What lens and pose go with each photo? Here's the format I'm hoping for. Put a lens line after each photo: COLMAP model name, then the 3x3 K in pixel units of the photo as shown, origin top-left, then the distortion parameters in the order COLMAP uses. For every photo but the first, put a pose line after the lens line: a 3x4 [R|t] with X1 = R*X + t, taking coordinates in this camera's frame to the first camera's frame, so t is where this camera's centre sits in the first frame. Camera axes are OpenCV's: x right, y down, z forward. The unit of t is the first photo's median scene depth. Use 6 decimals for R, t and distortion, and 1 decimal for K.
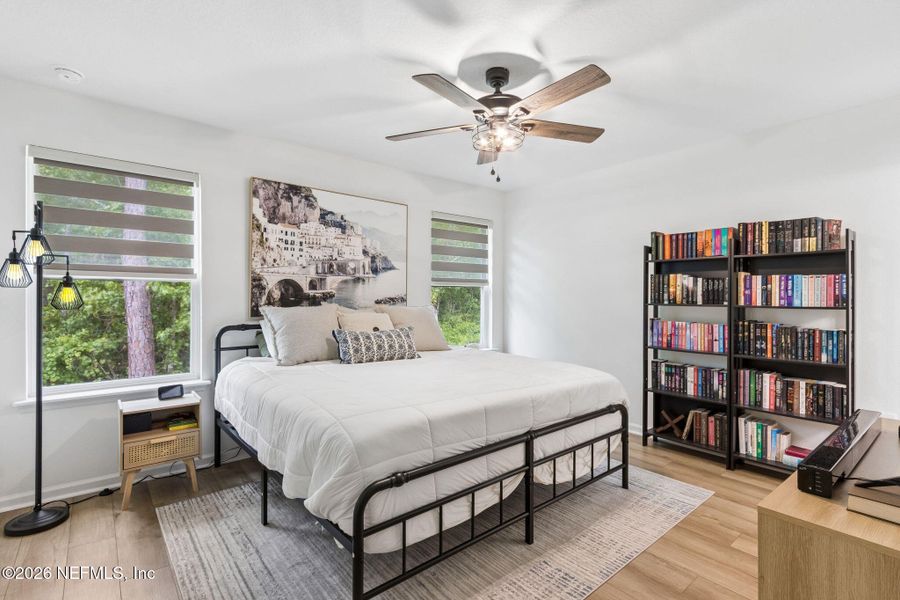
lens RADIAL K [[413.4, 0, 447.8], [0, 413.4, 298.7], [0, 0, 1]] dist [0.004202, 0.000263]
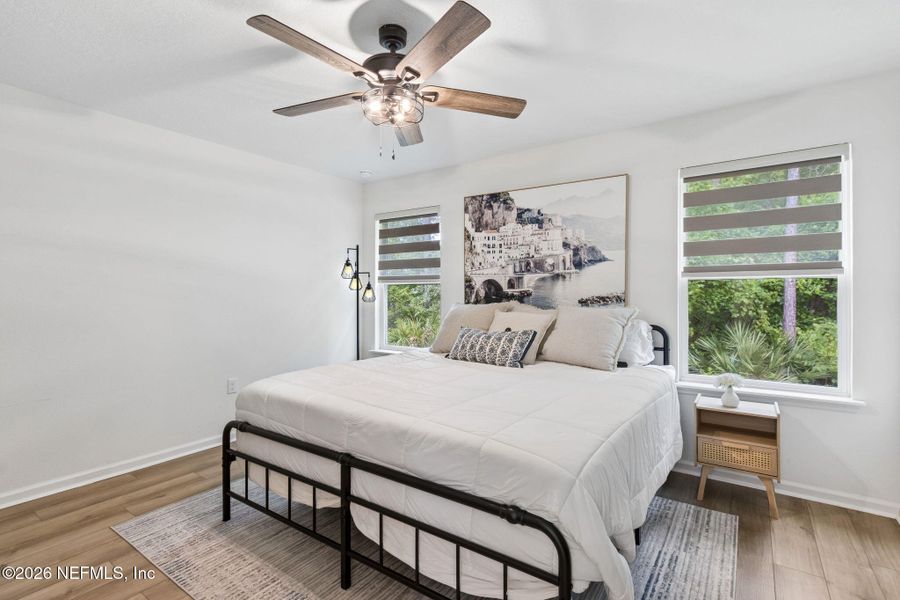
lens RADIAL K [[413.4, 0, 429.7], [0, 413.4, 278.2], [0, 0, 1]] dist [0.004202, 0.000263]
pose [[0.271390, -0.039244, -0.961669, 0.608781], [-0.007204, 0.999058, -0.042802, -0.002051], [0.962443, 0.018544, 0.270851, 0.526612]]
